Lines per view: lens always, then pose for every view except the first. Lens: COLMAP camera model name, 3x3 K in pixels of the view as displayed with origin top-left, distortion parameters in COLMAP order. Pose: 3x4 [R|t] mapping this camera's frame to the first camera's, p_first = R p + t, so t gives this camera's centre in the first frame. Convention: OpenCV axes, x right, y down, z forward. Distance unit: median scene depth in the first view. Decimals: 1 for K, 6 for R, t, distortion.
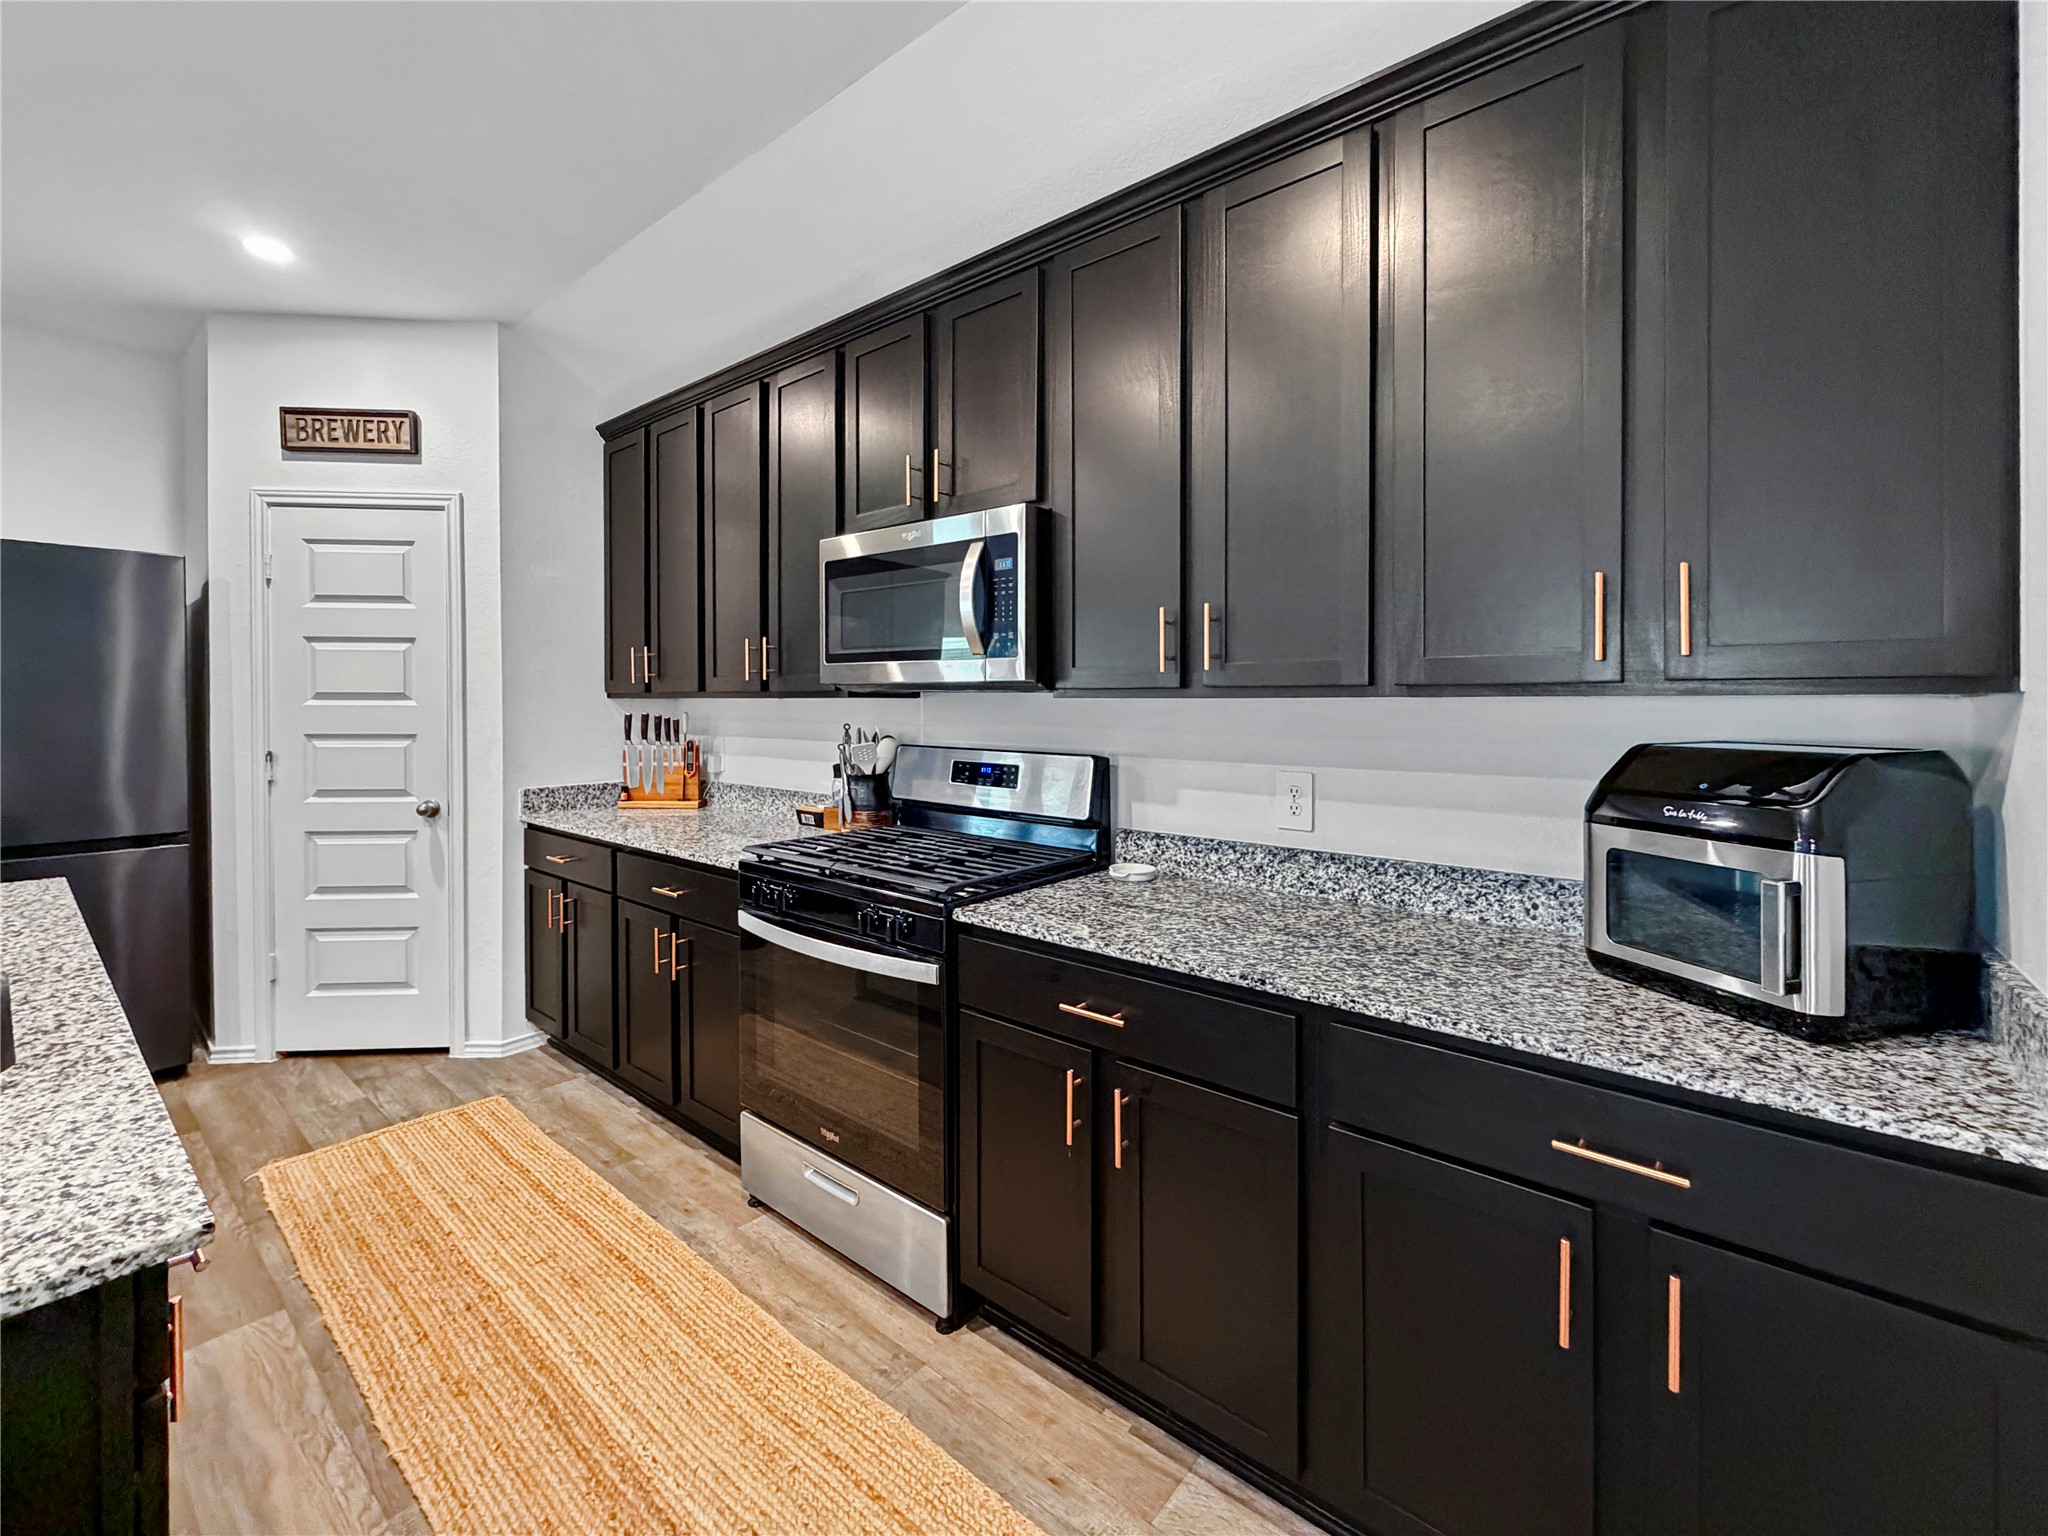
lens RADIAL K [[849.1, 0, 983.0], [0, 849.1, 708.5], [0, 0, 1]] dist [0.017300, -0.000056]
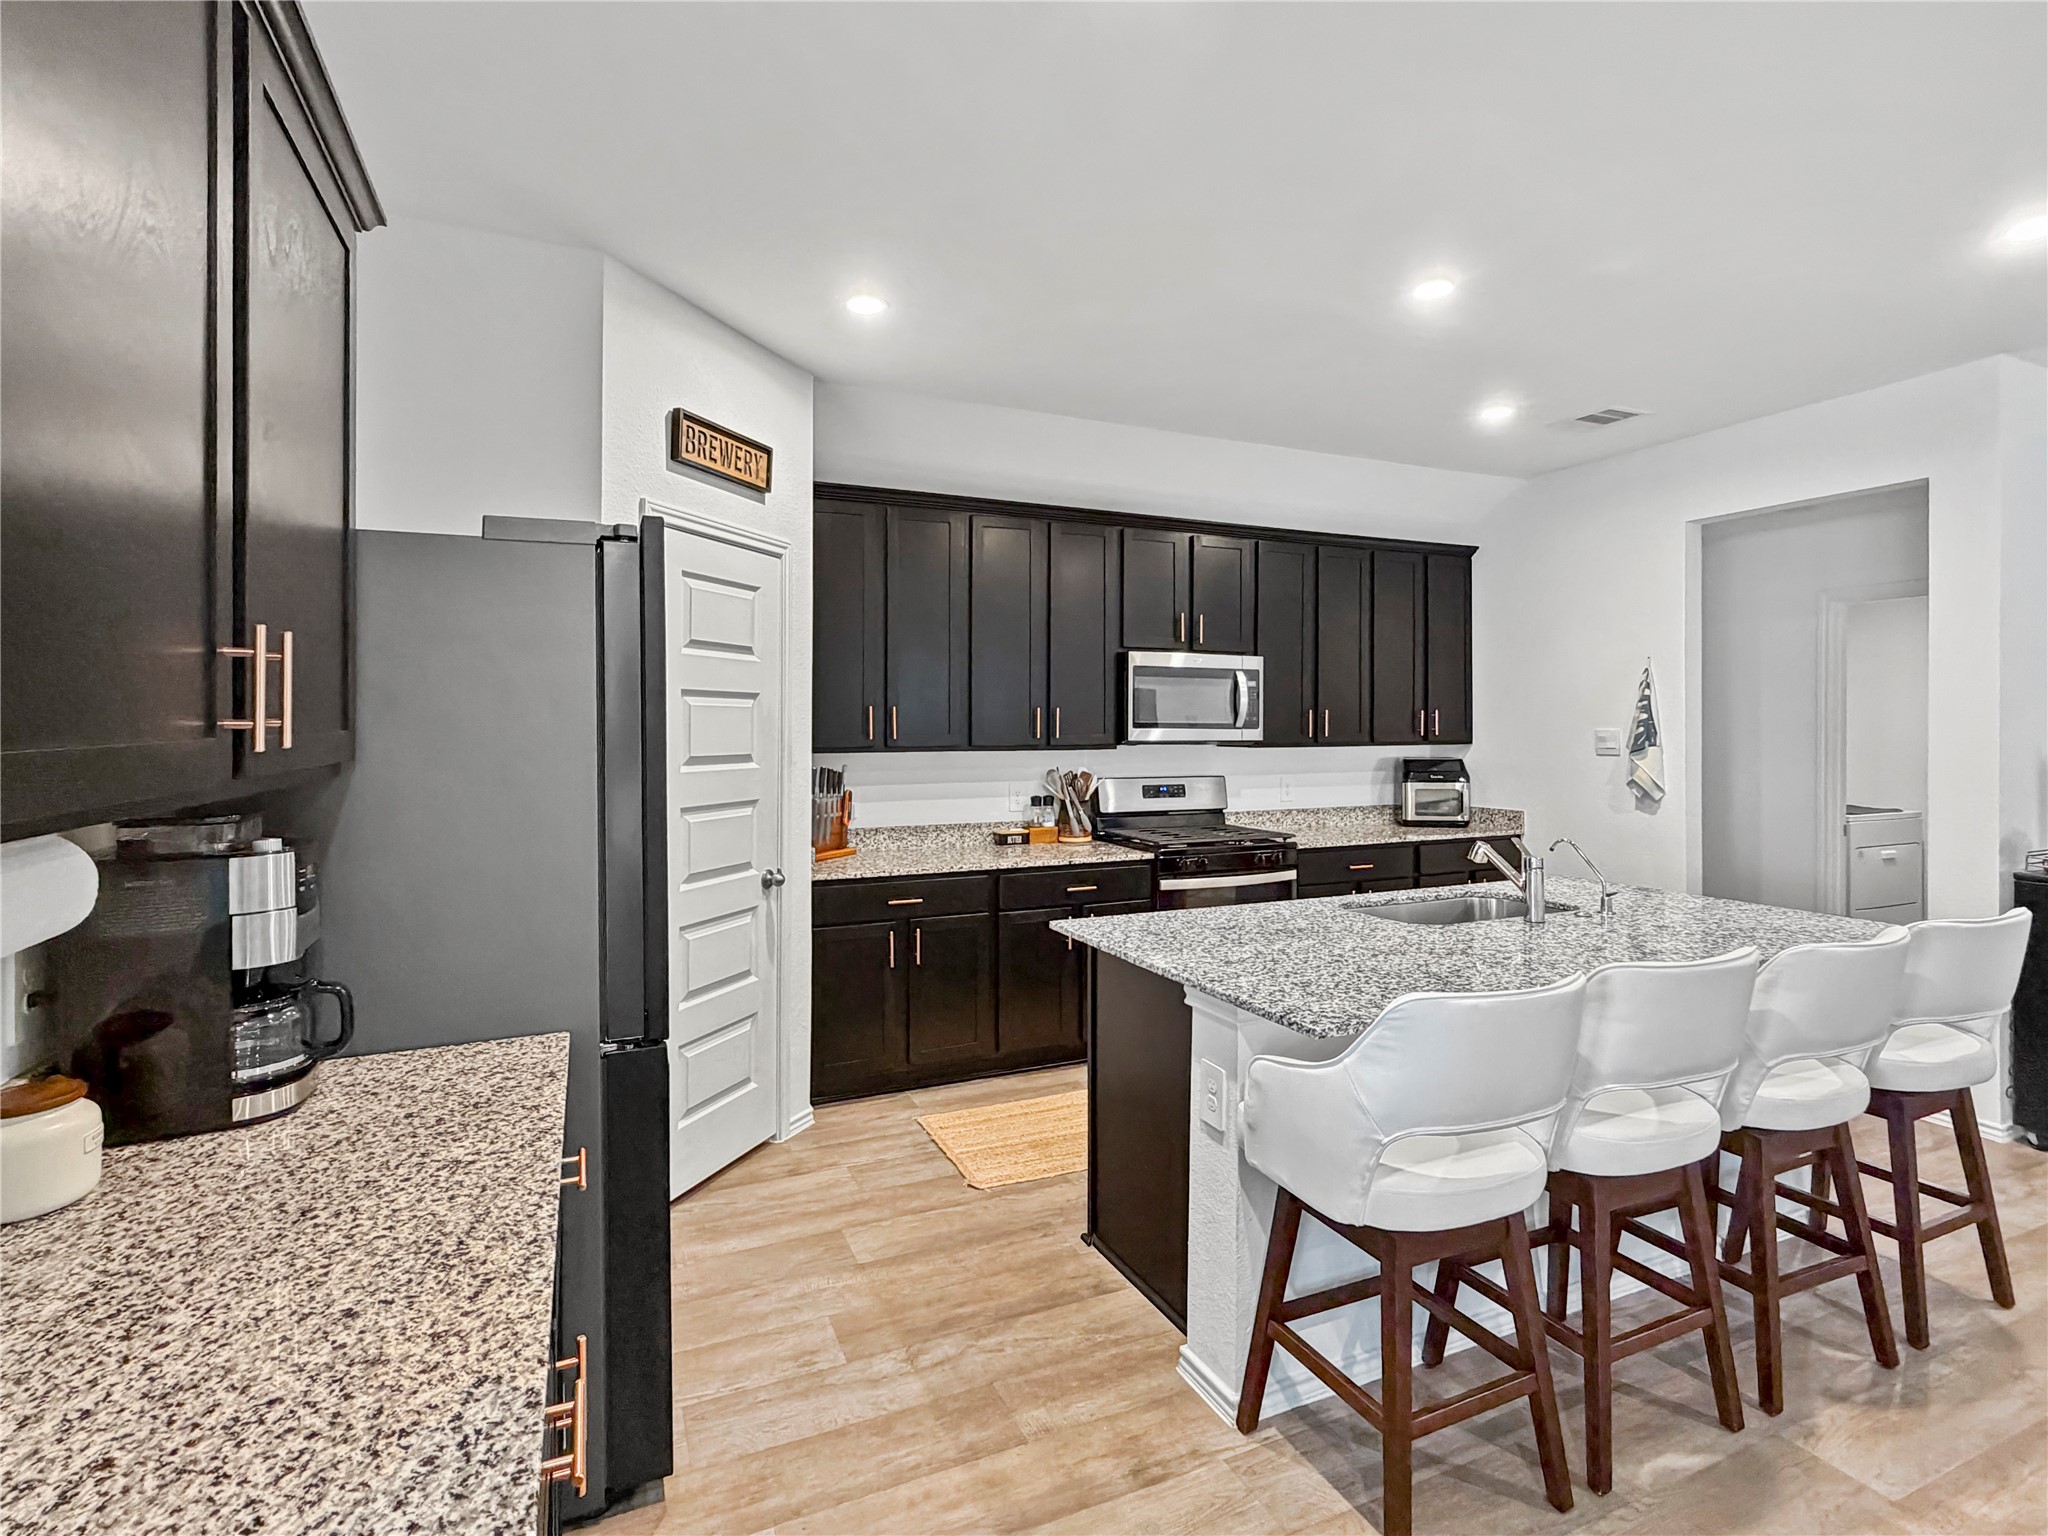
lens RADIAL K [[972.9, 0, 1016.2], [0, 972.9, 733.1], [0, 0, 1]] dist [0.000482, 0.000154]
pose [[0.436922, -0.009857, 0.899445, -1.506625], [0.010641, 0.999927, 0.005789, -0.044488], [-0.899436, 0.007042, 0.436995, 0.311394]]
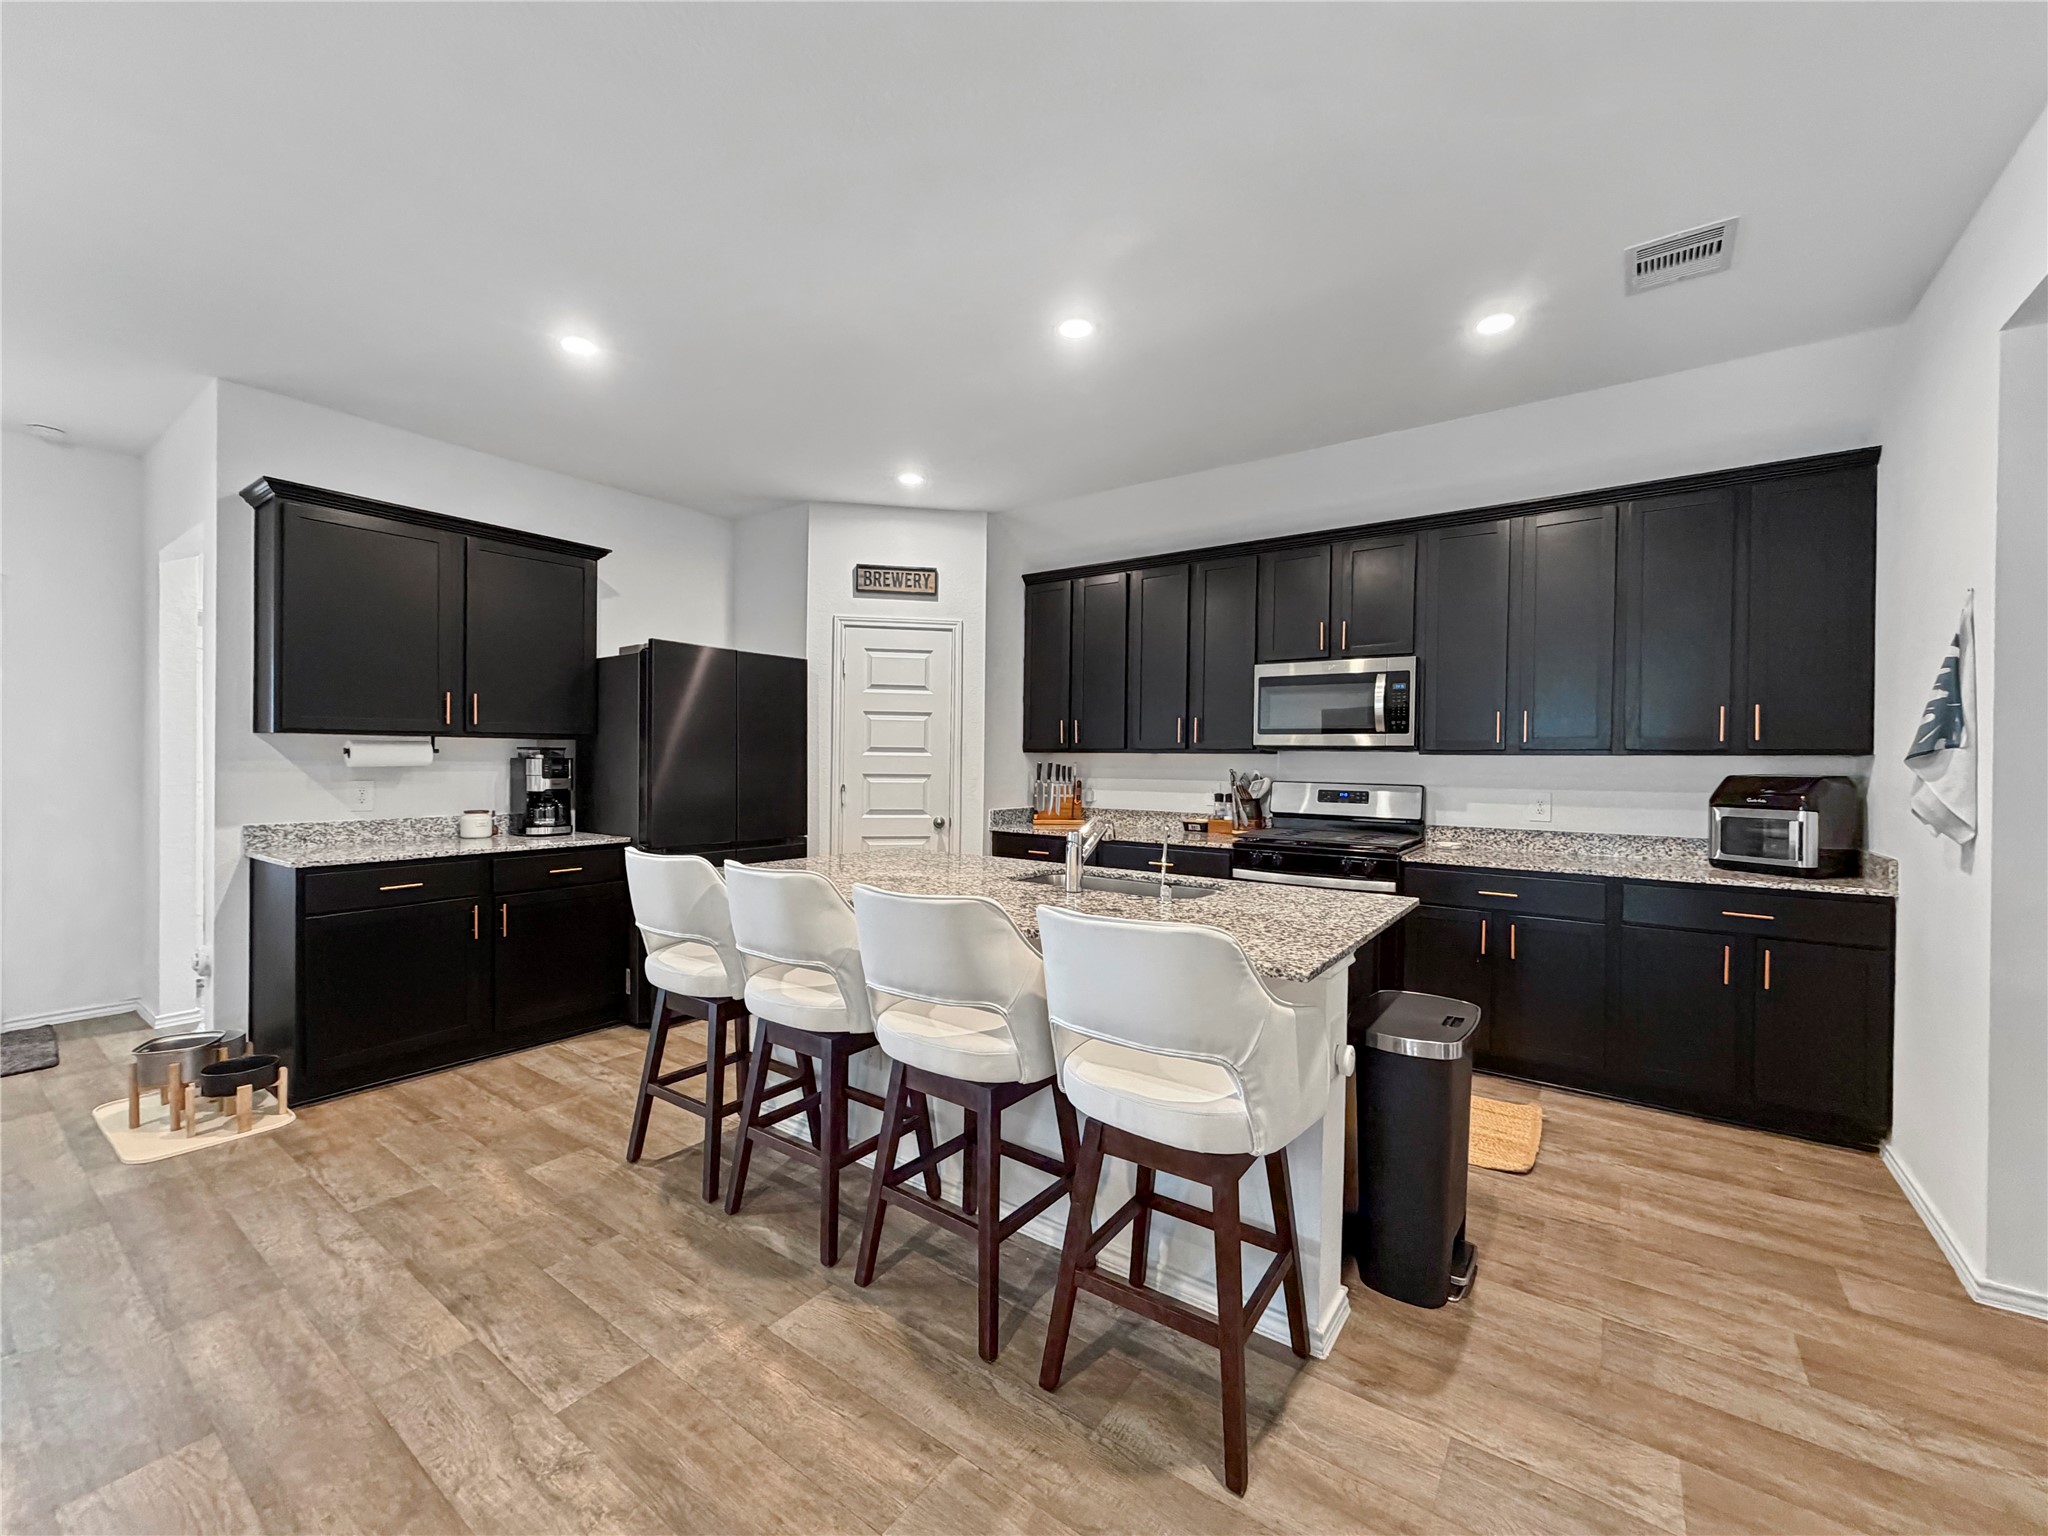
lens RADIAL K [[845.2, 0, 1024.0], [0, 845.2, 768.0], [0, 0, 1]] dist [0.043800, 0.000054]
pose [[0.994548, 0.007323, 0.104027, -0.670582], [-0.007429, 0.999972, 0.000638, 0.016072], [-0.104020, -0.001408, 0.994574, -0.562238]]
